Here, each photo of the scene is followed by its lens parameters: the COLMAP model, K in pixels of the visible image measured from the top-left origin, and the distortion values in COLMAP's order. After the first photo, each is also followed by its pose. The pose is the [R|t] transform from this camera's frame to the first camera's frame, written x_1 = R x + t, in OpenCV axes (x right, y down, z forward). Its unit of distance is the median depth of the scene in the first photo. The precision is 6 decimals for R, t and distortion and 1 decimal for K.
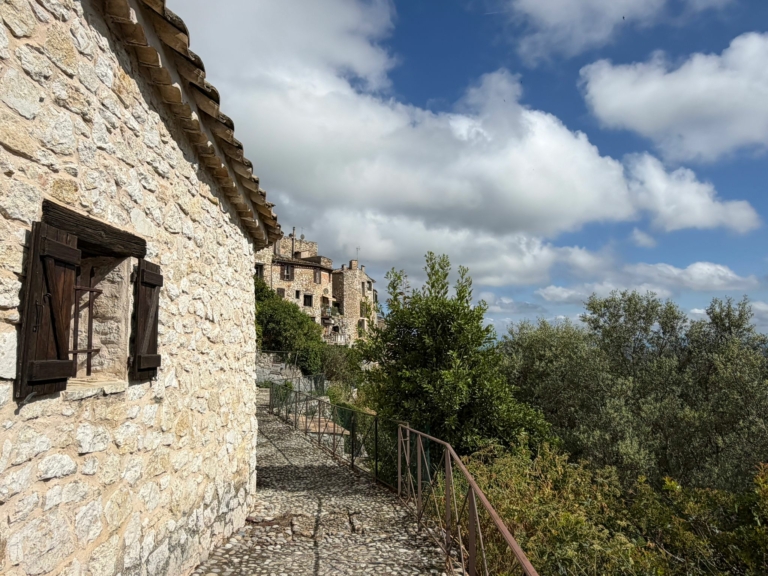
lens RADIAL K [[578.0, 0, 388.7], [0, 578.0, 283.4], [0, 0, 1]] dist [0.060469, -0.063494]
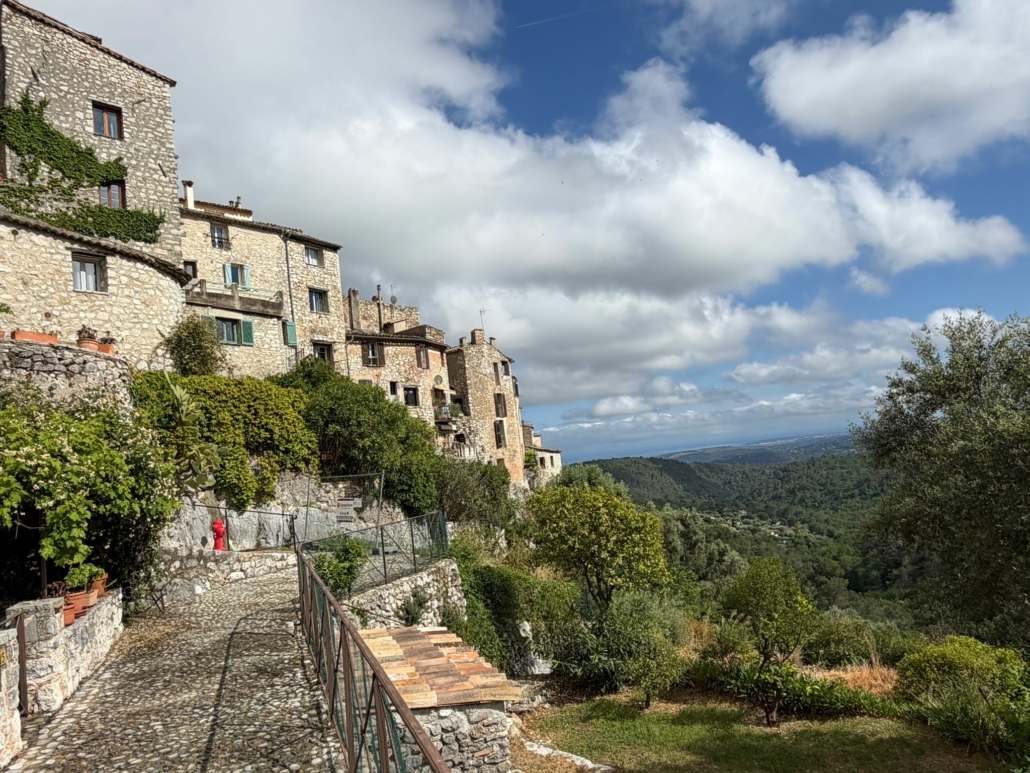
lens RADIAL K [[775.2, 0, 521.3], [0, 775.2, 380.3], [0, 0, 1]] dist [0.060469, -0.063494]
pose [[0.994926, -0.100391, -0.006548, -0.012802], [0.100386, 0.994948, -0.001184, 0.023344], [0.006634, 0.000520, 0.999978, 0.149972]]
